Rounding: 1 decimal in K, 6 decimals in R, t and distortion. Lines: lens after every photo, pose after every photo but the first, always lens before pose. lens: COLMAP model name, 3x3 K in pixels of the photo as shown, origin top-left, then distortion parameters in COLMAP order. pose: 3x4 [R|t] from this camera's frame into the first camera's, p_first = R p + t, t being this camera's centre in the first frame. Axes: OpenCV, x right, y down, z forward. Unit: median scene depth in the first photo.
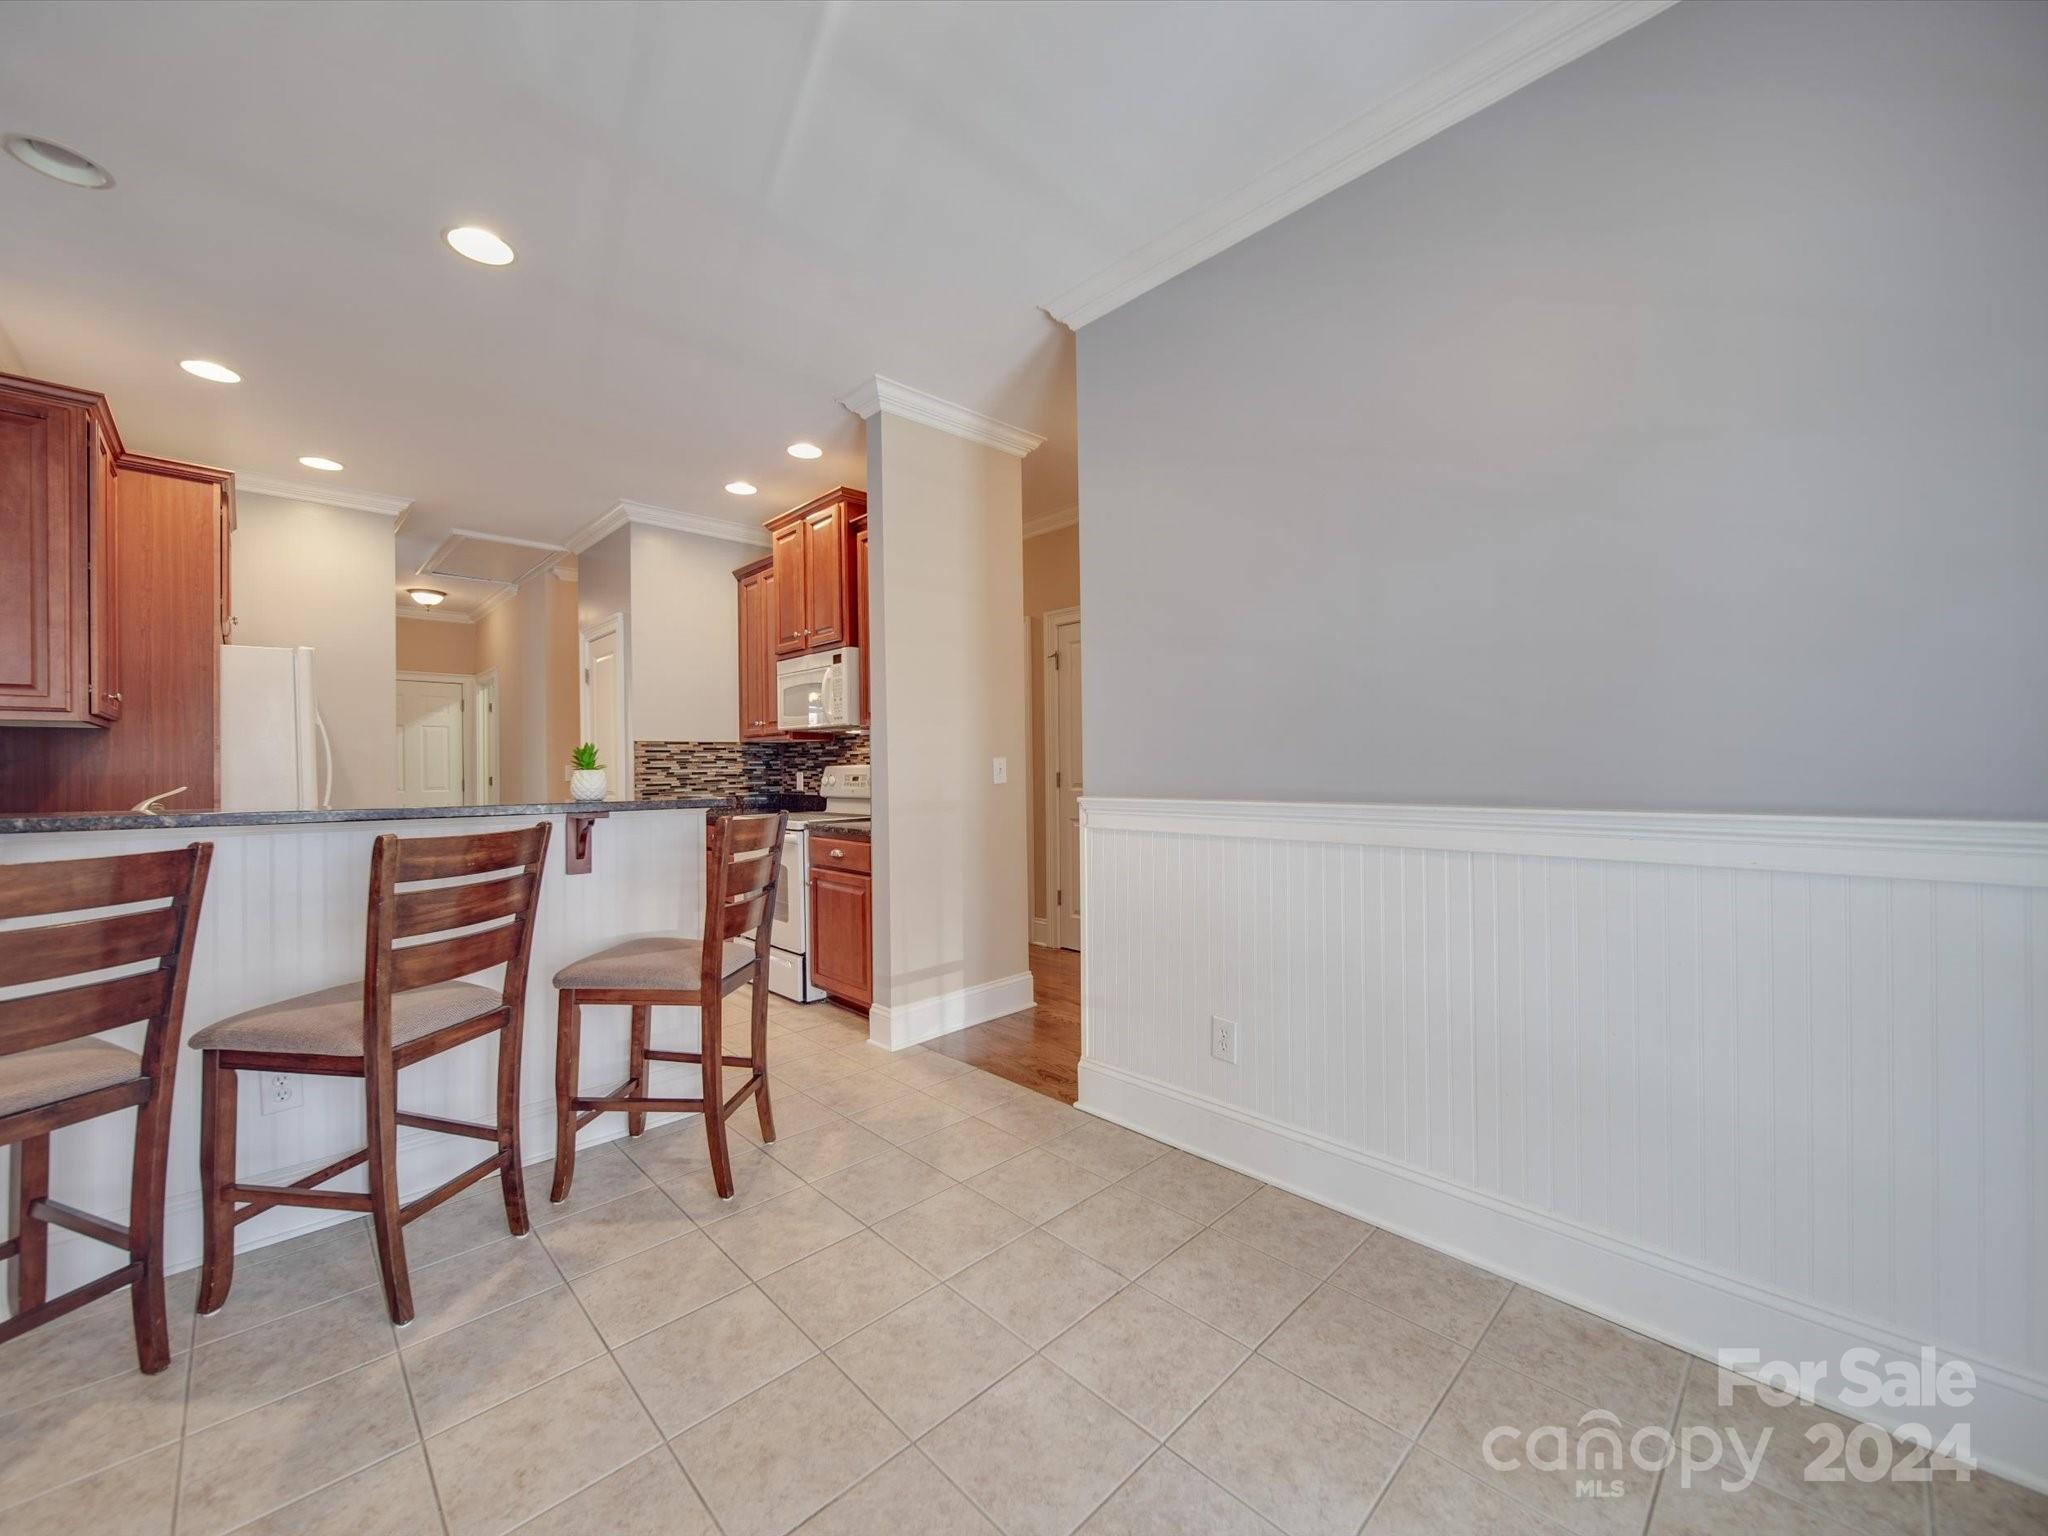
lens RADIAL K [[797.3, 0, 1022.2], [0, 797.3, 769.0], [0, 0, 1]] dist [0.000984, -0.001945]
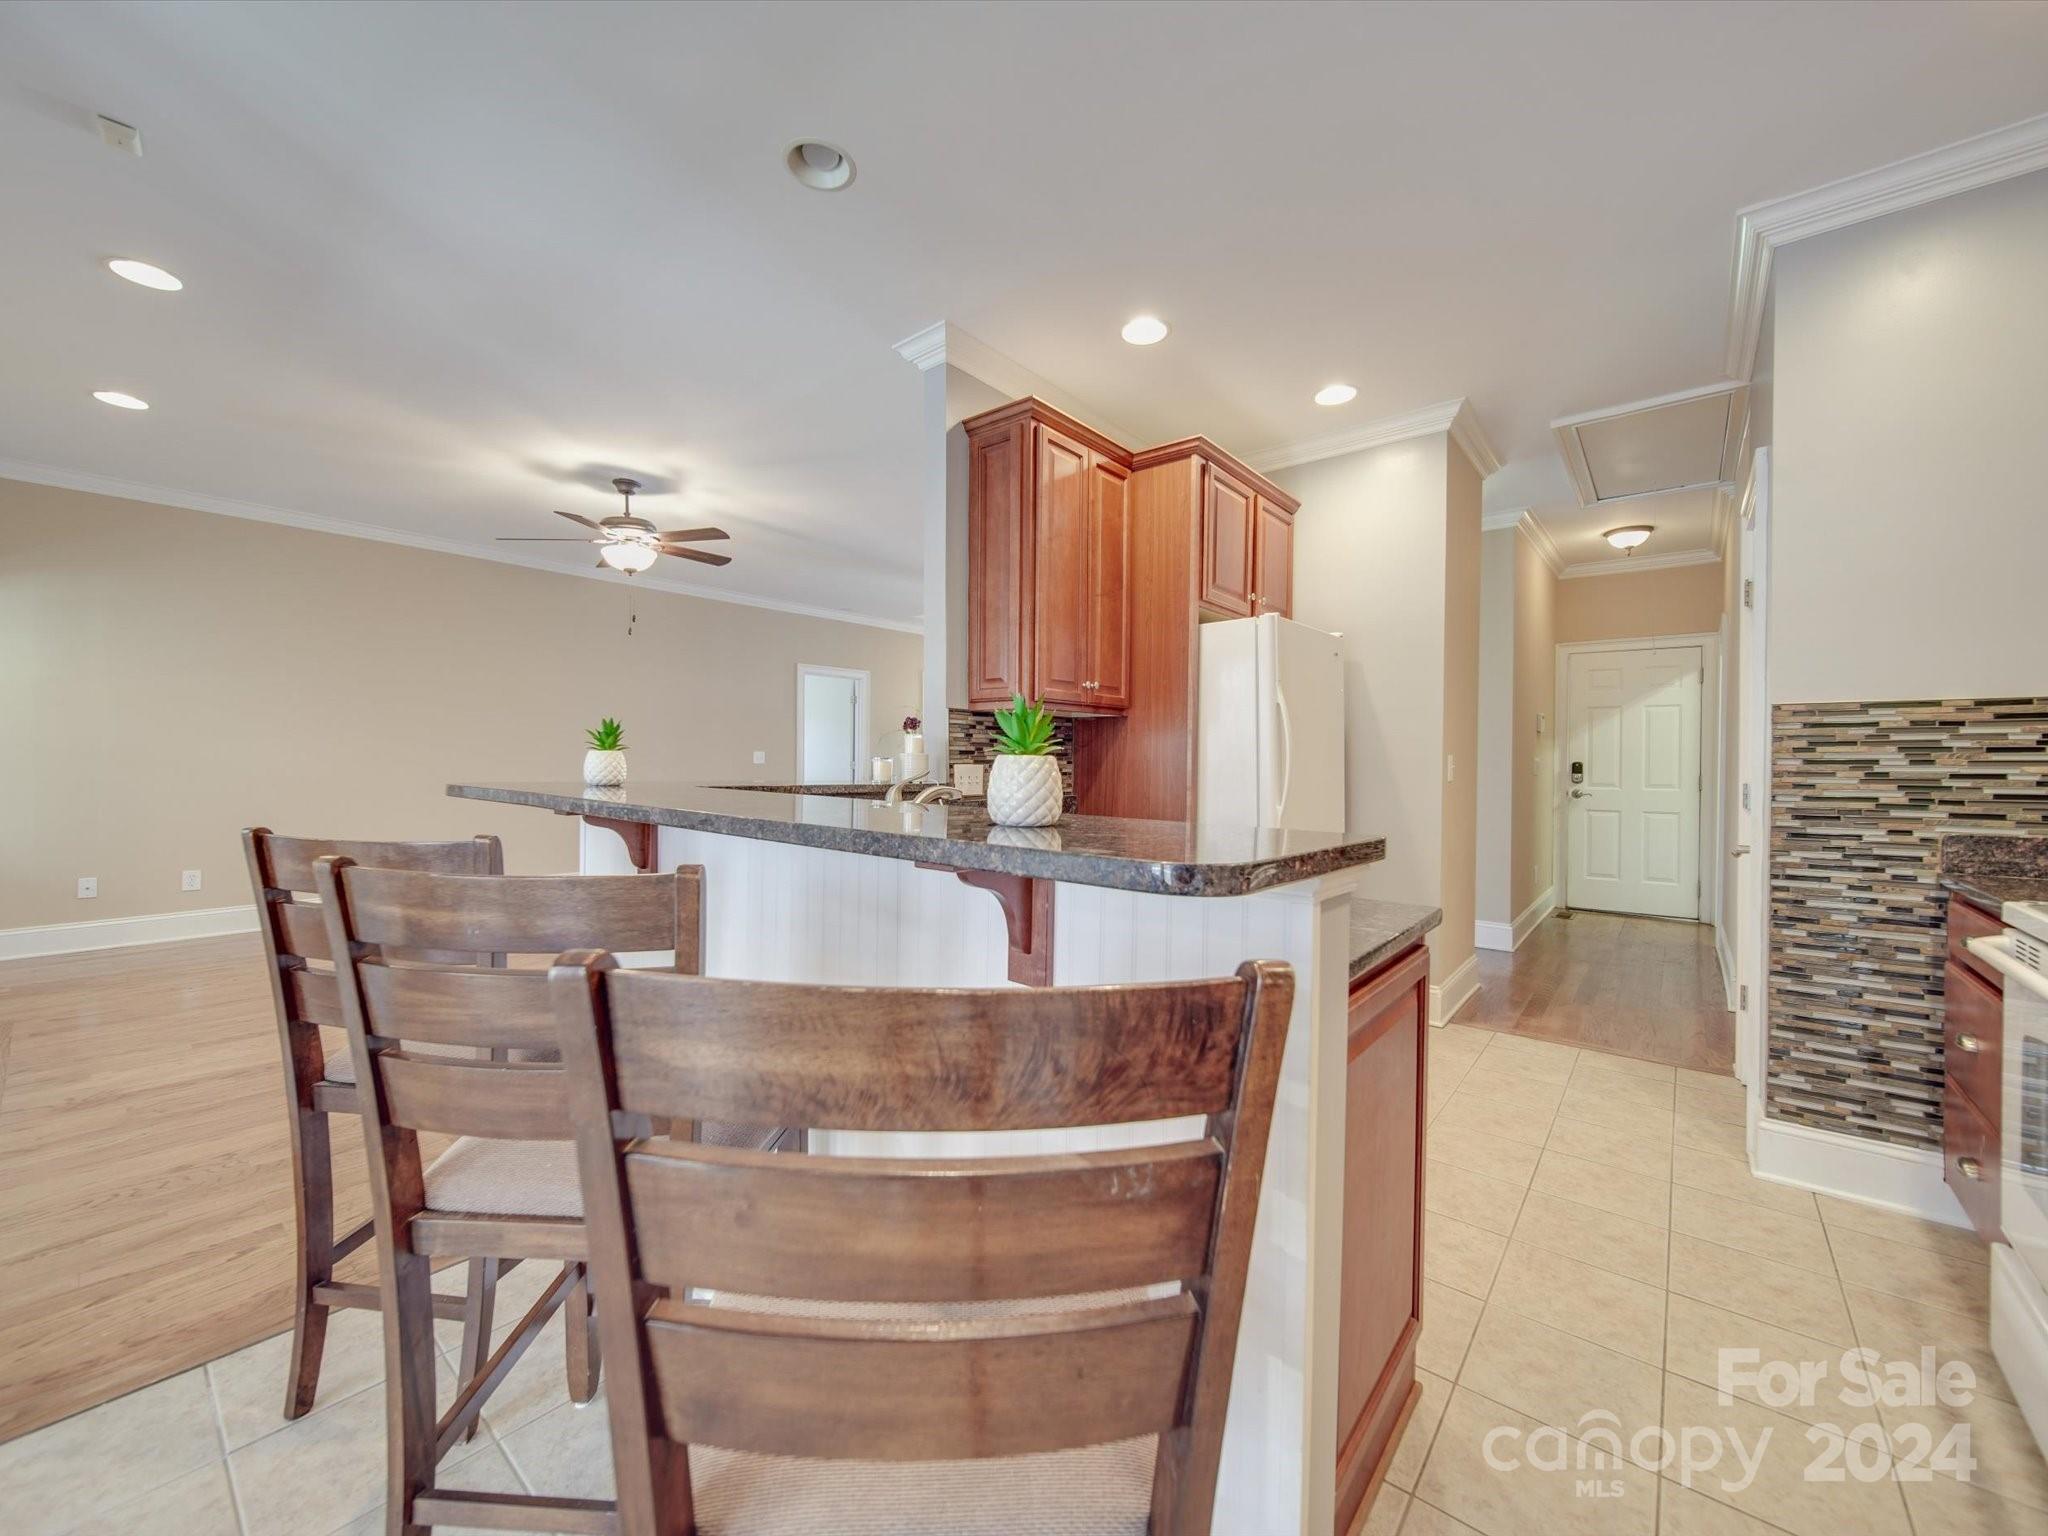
lens RADIAL K [[797.3, 0, 1021.3], [0, 797.3, 763.7], [0, 0, 1]] dist [0.000984, -0.001945]
pose [[0.104062, 0.016323, -0.994437, -0.055685], [-0.014706, 0.999781, 0.014872, 0.000038], [0.994462, 0.013076, 0.104280, 0.506004]]
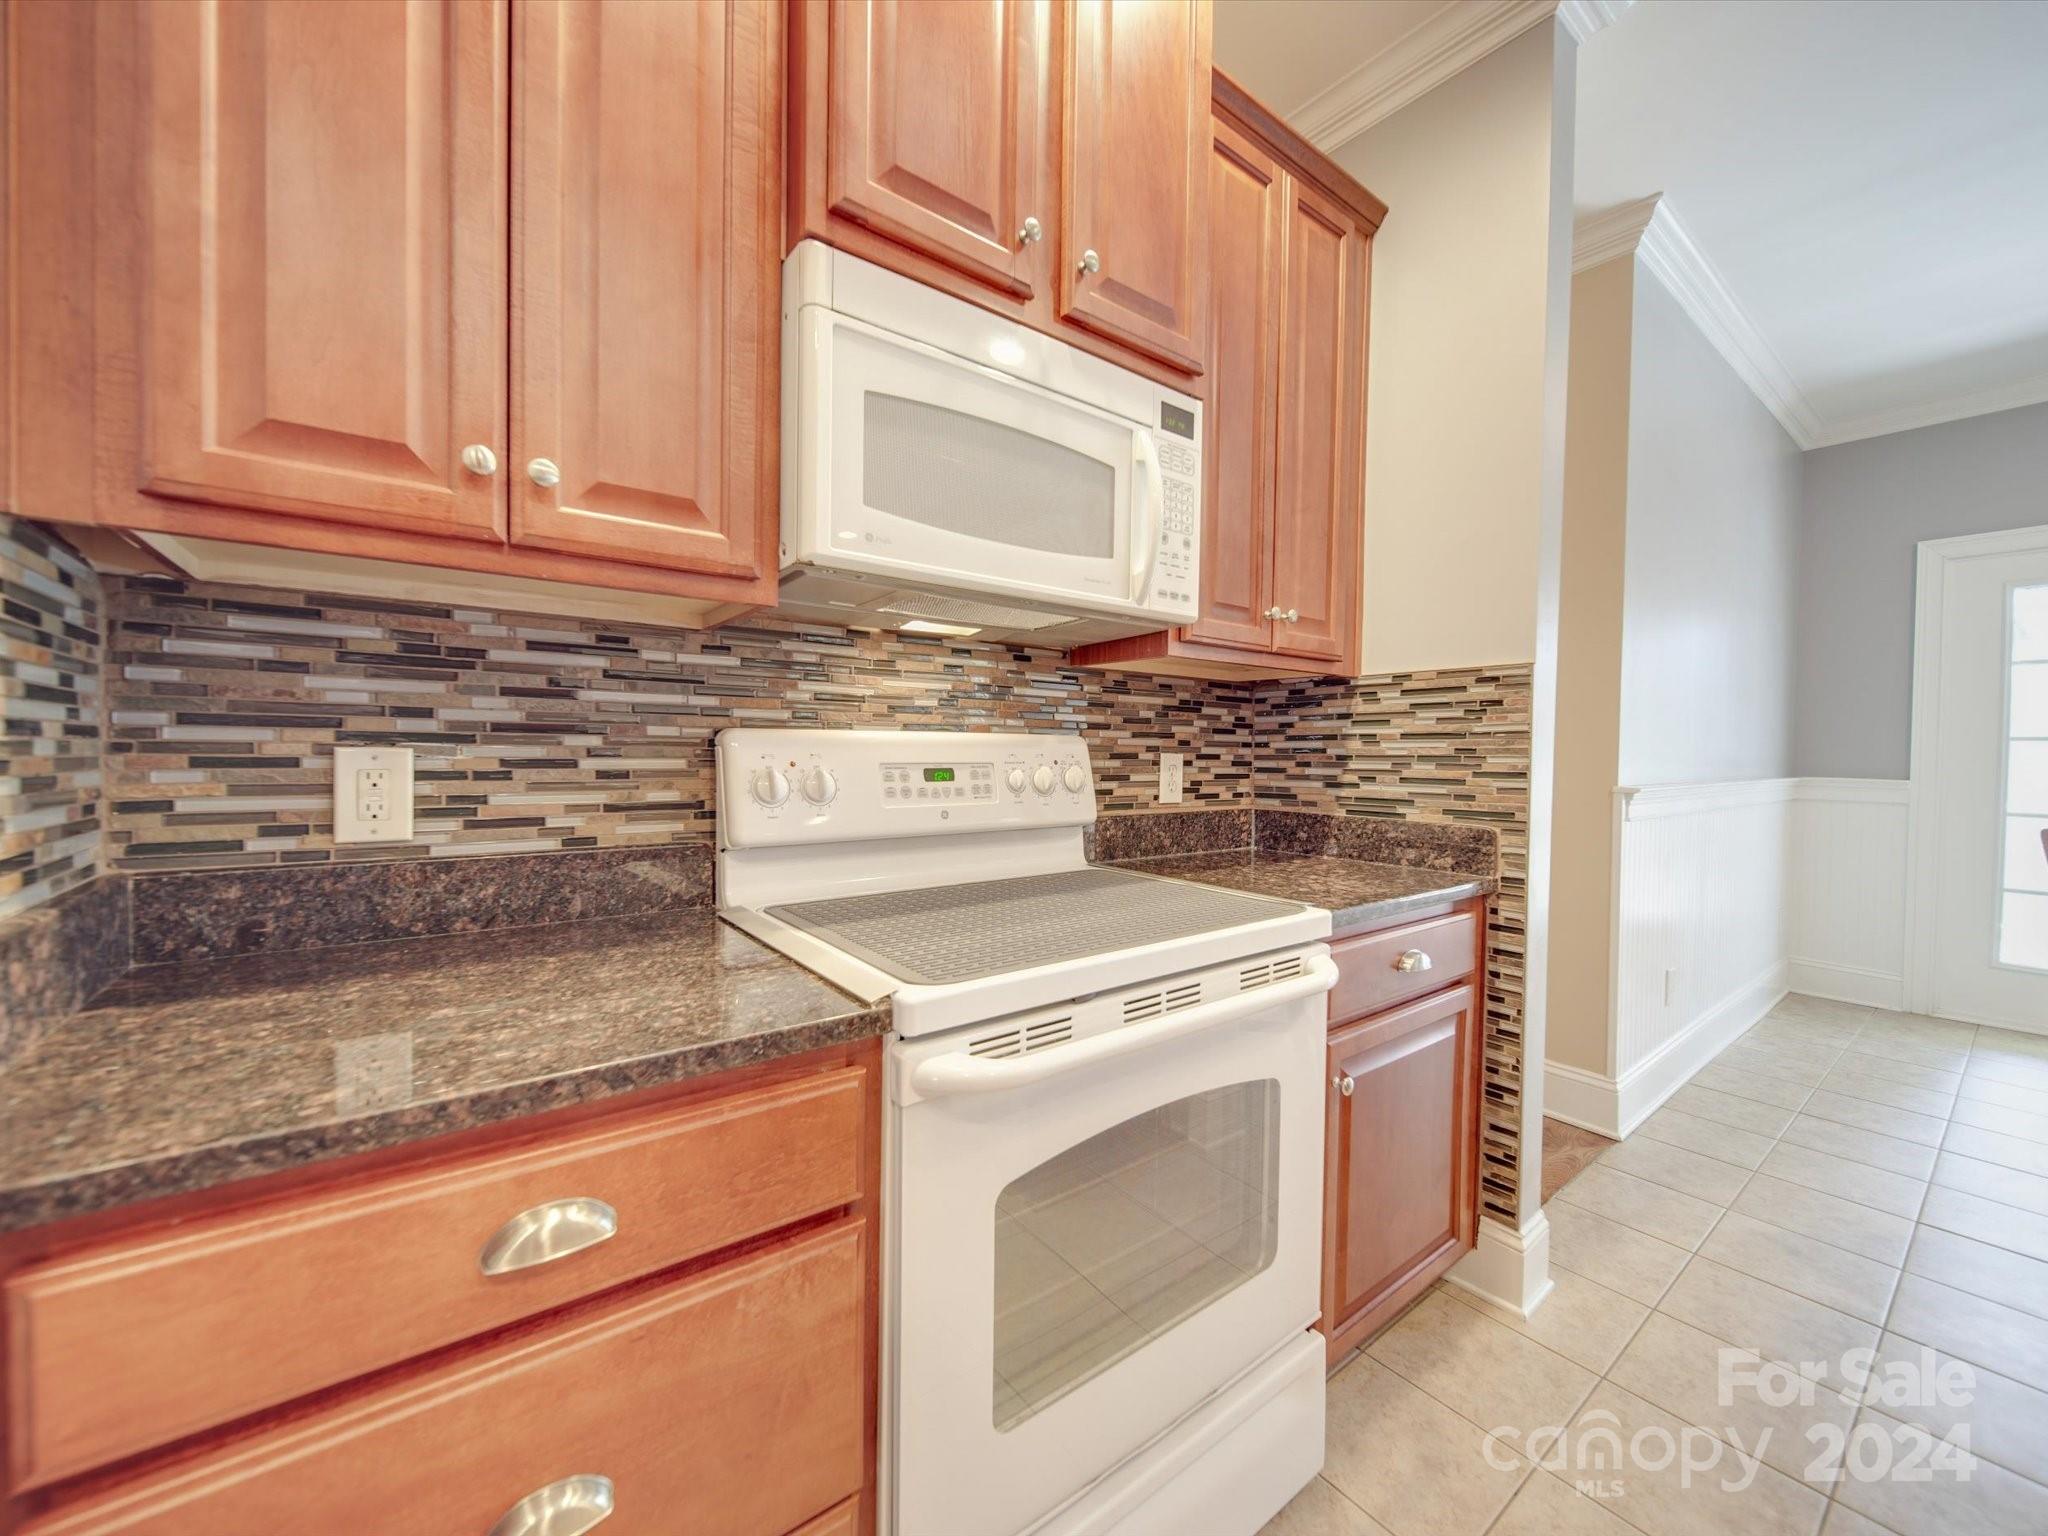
lens RADIAL K [[797.3, 0, 1033.2], [0, 797.3, 769.5], [0, 0, 1]] dist [0.000984, -0.001945]
pose [[0.111551, -0.019375, 0.993570, -0.512937], [-0.014574, 0.999670, 0.021130, 0.002661], [-0.993652, -0.016838, 0.111231, 0.908943]]
